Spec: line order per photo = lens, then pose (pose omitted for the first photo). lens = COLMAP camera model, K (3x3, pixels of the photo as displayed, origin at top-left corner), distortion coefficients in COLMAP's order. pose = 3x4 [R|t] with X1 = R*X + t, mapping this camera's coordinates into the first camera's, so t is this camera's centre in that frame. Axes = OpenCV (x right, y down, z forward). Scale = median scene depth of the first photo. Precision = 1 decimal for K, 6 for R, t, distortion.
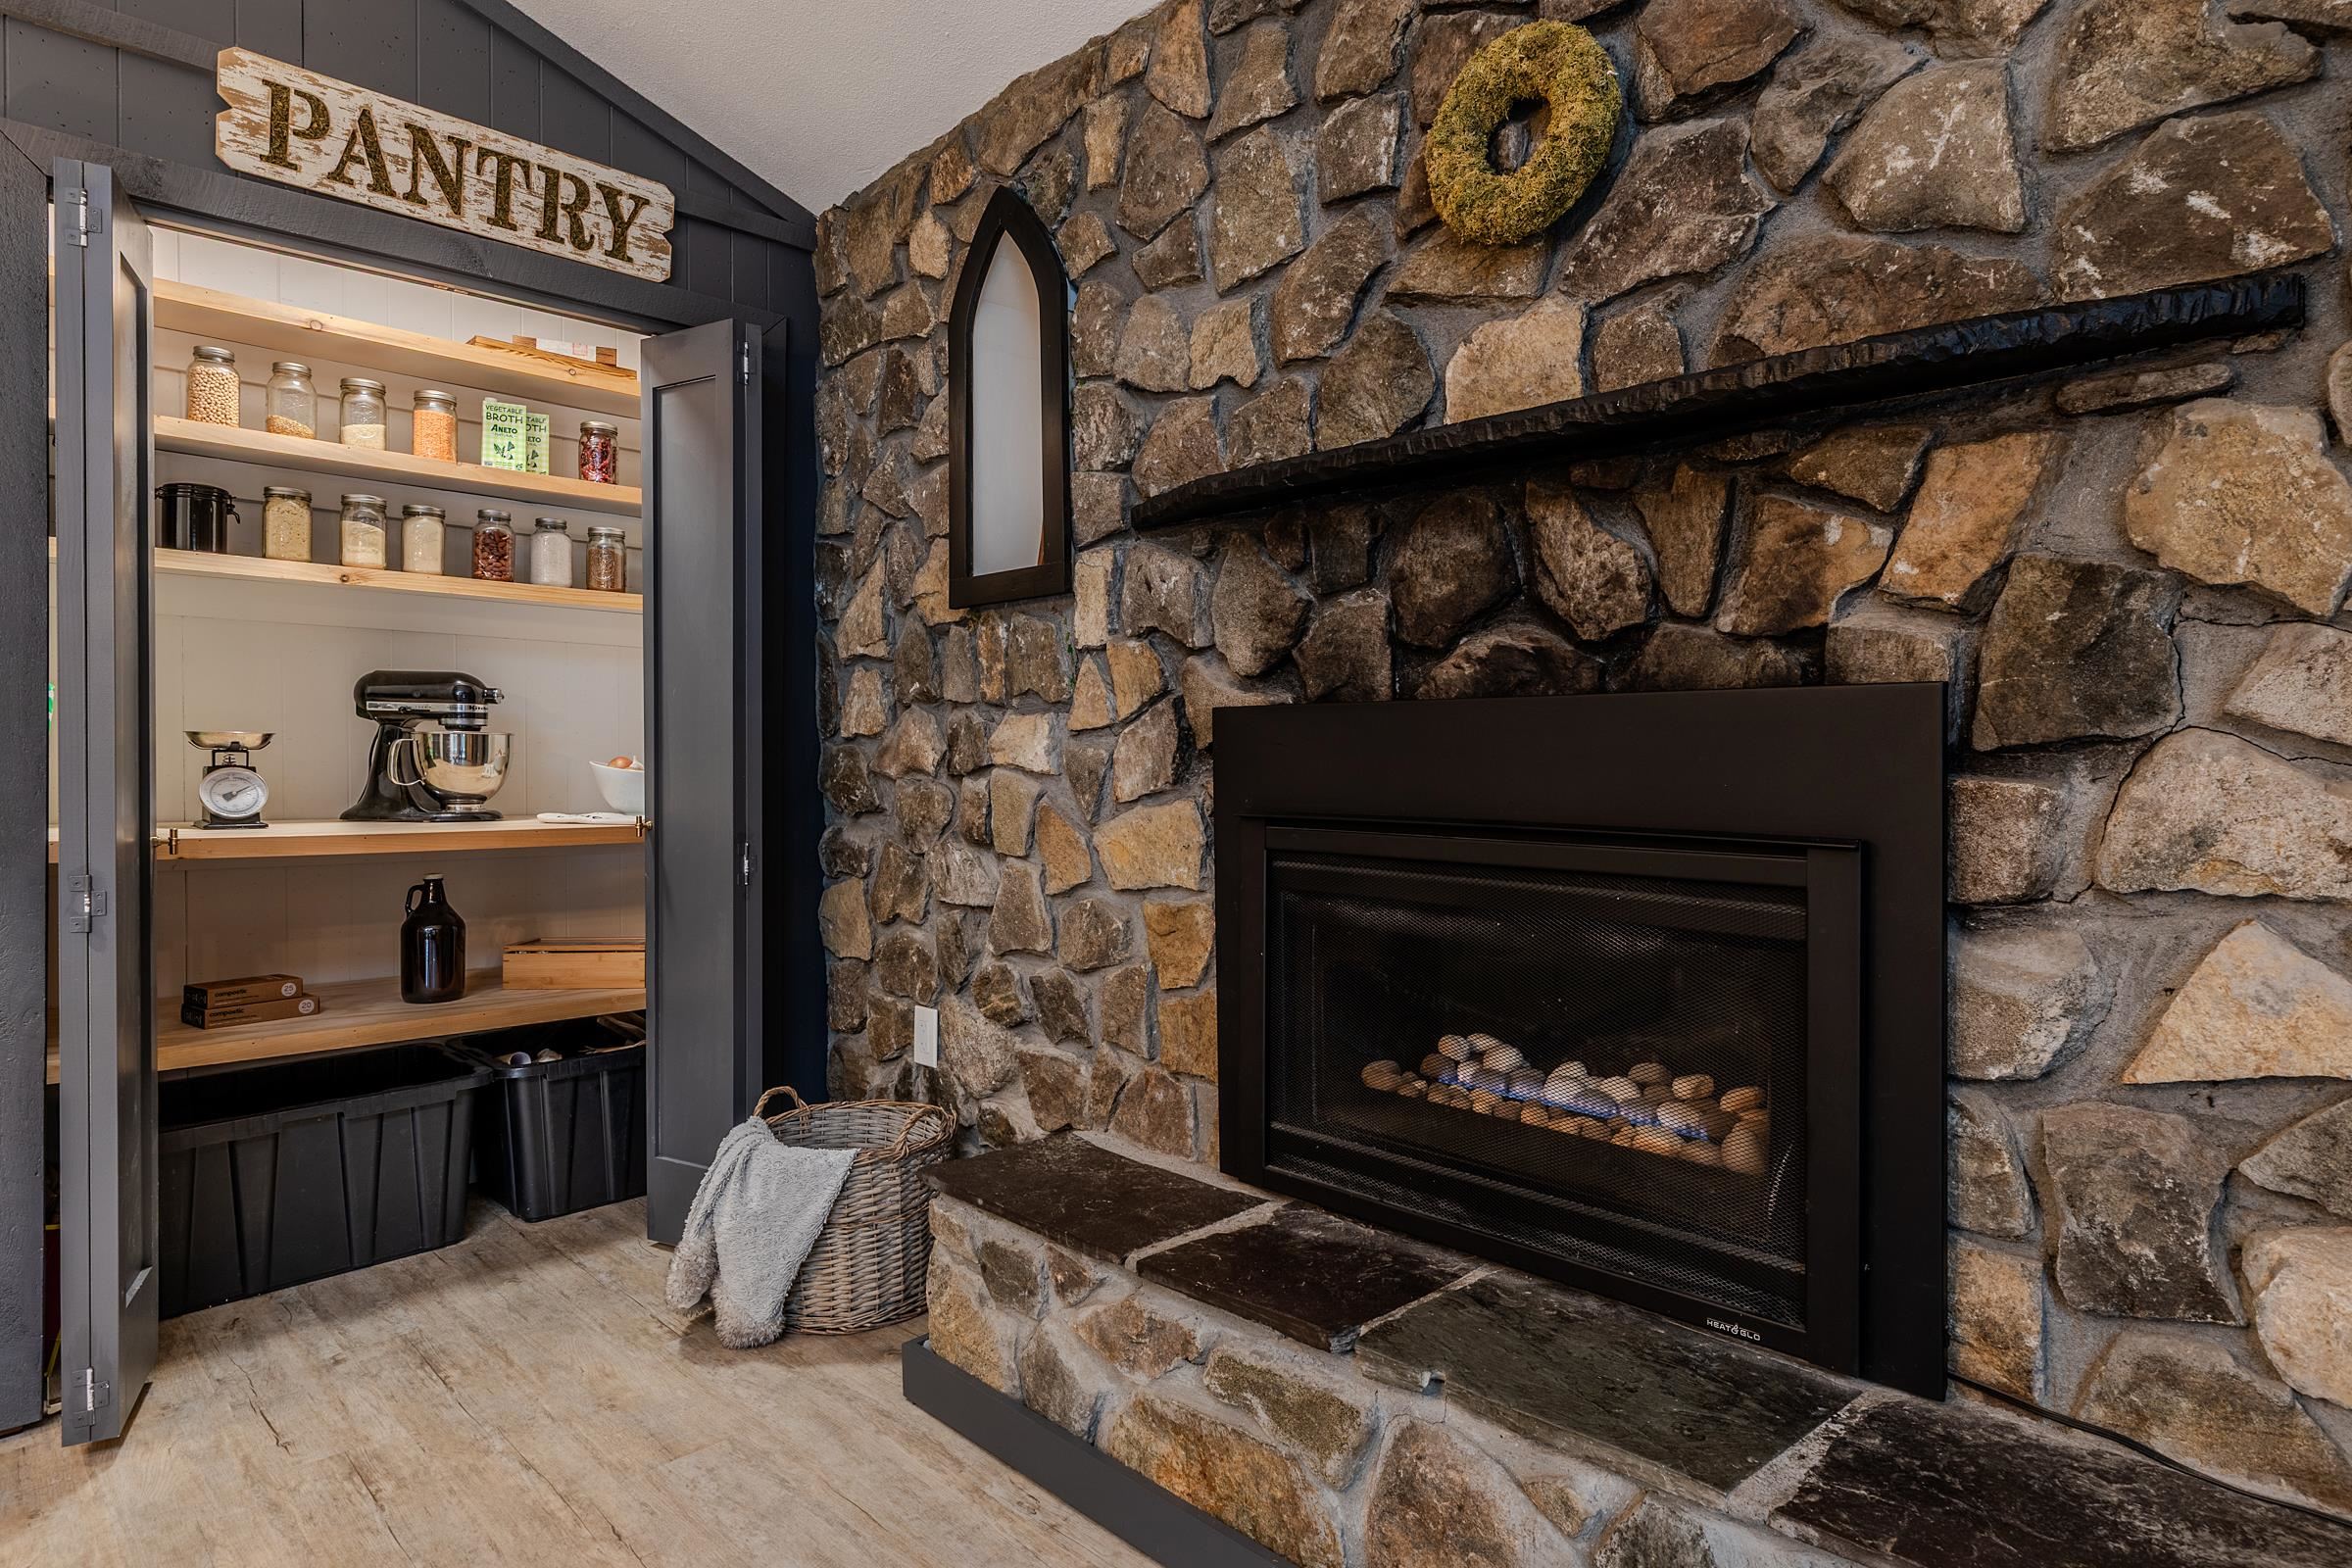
lens RADIAL K [[1309.9, 0, 1176.2], [0, 1309.9, 764.8], [0, 0, 1]] dist [0.004083, 0.000695]
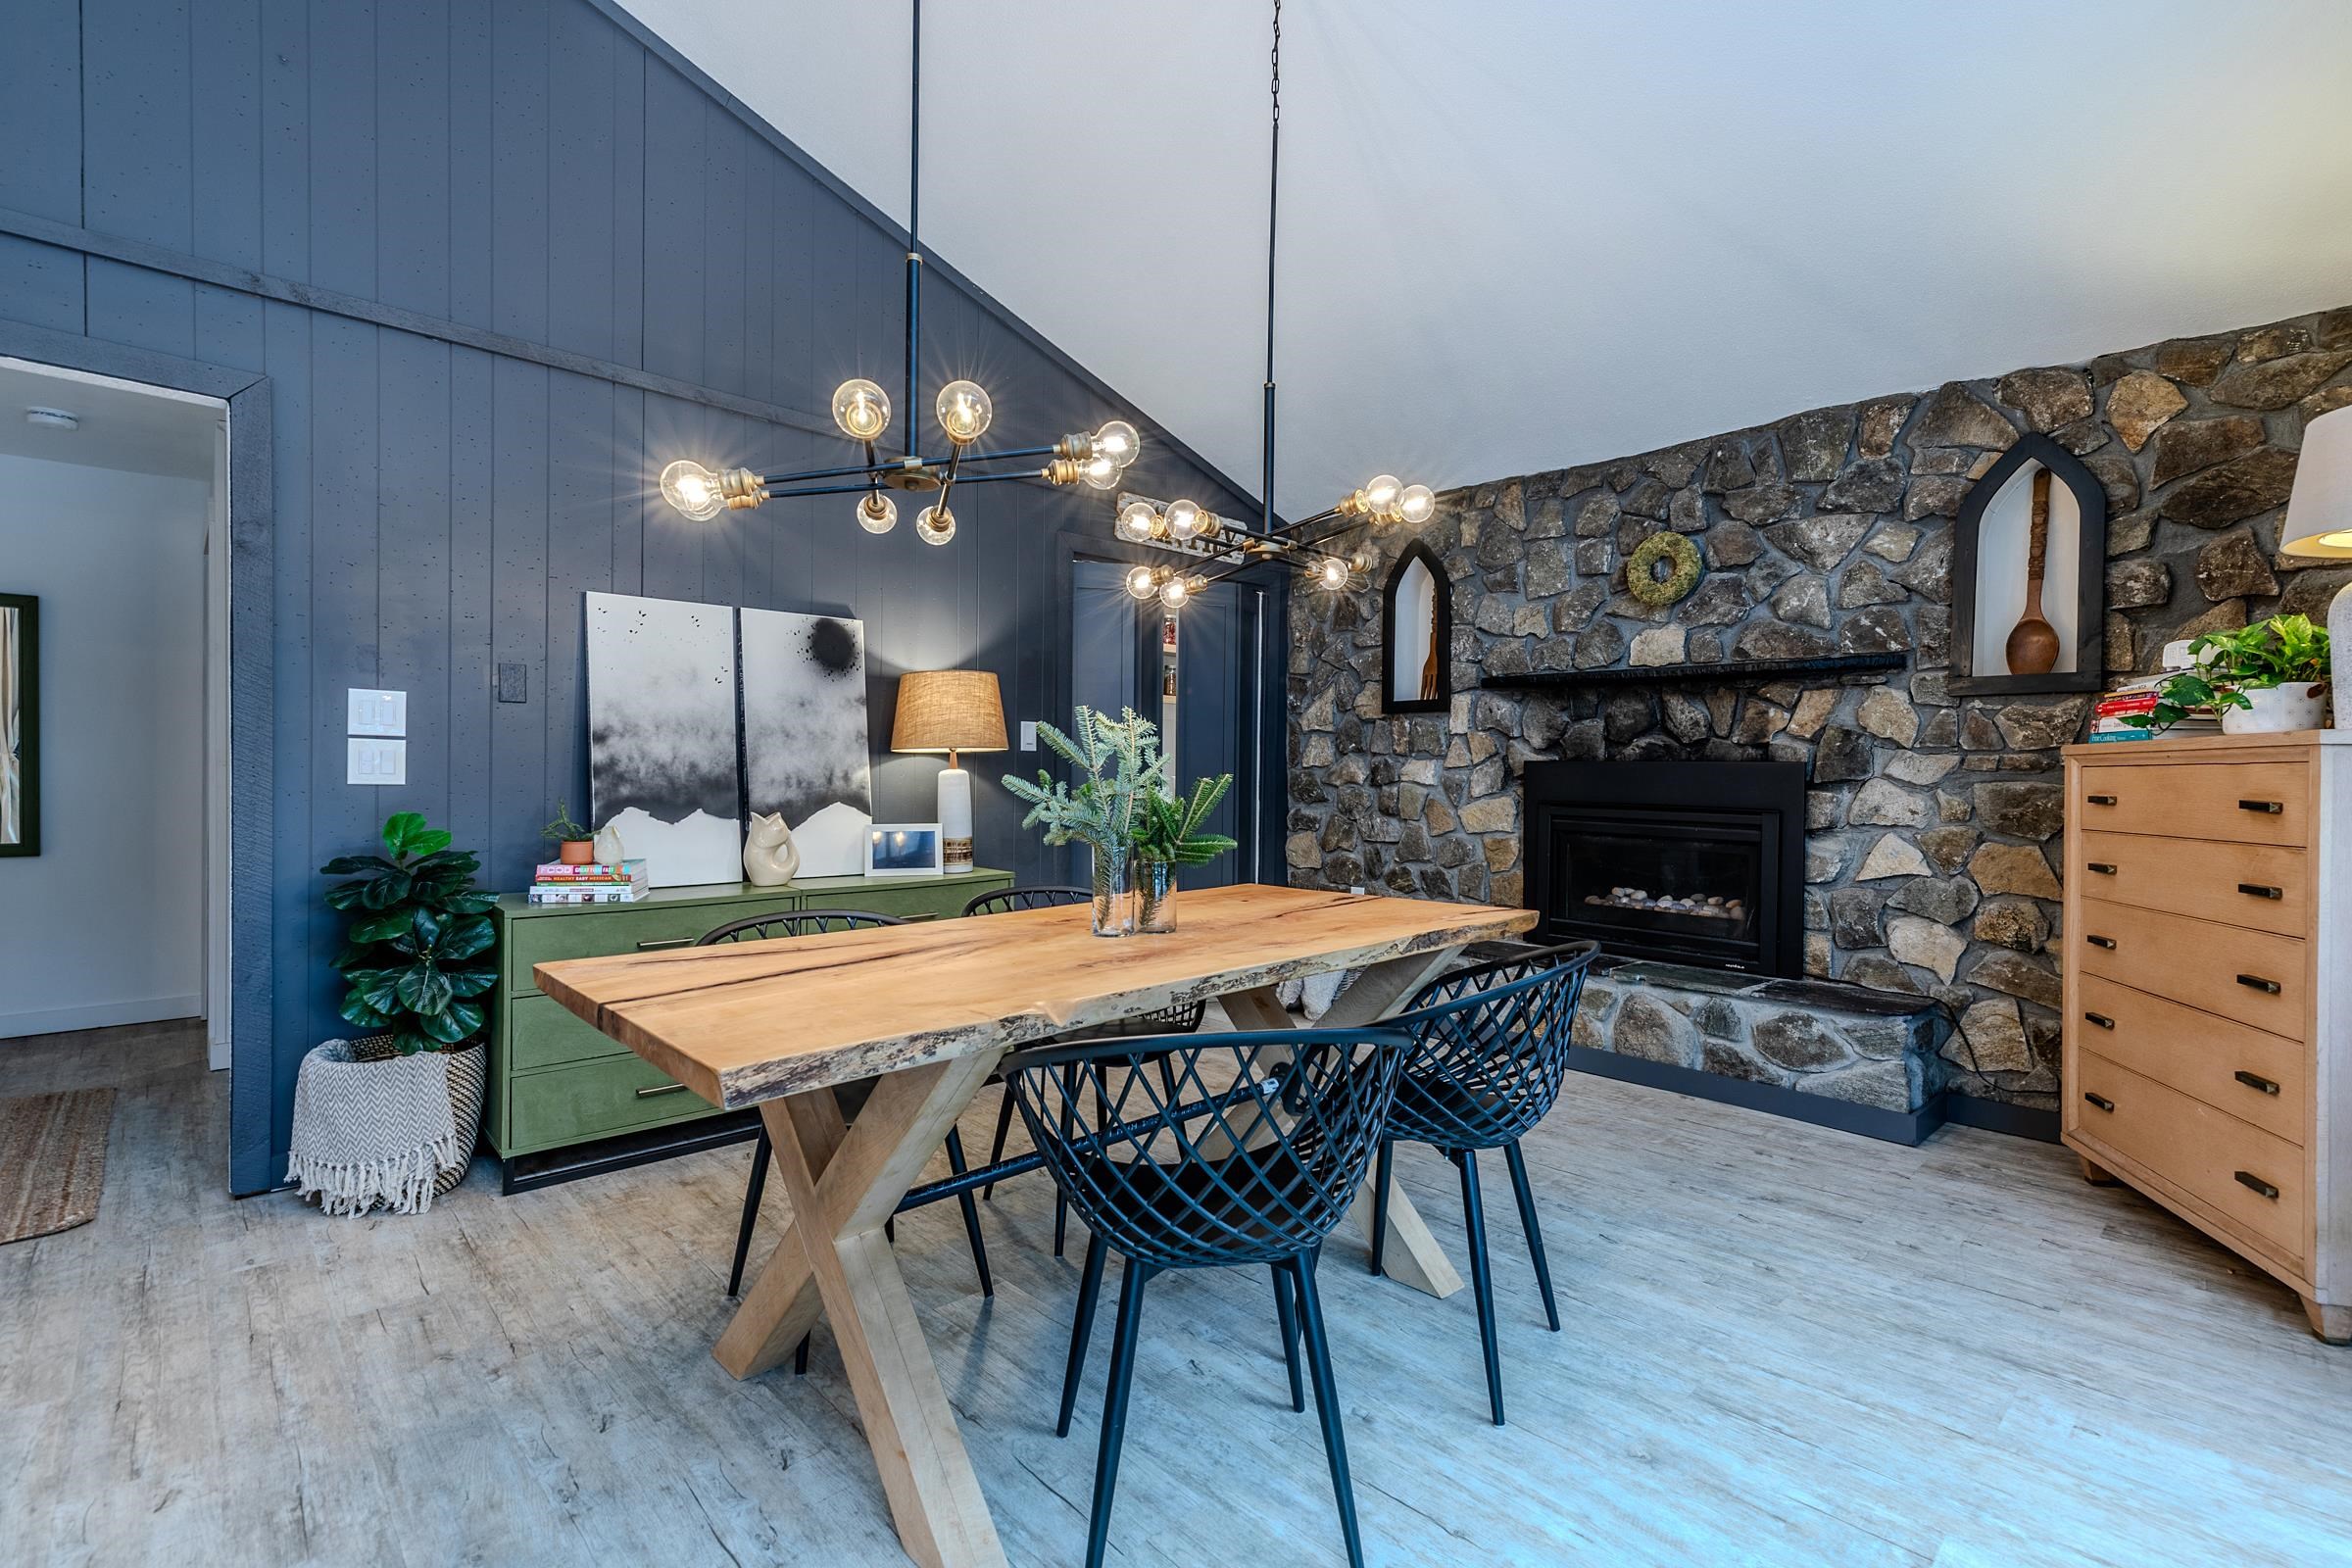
lens RADIAL K [[1066.2, 0, 1185.8], [0, 1066.2, 782.6], [0, 0, 1]] dist [0.006986, 0.000378]
pose [[0.999774, 0.011962, -0.017562, -0.741079], [-0.011816, 0.999895, 0.008339, -0.012338], [0.017660, -0.008129, 0.999811, -1.374733]]
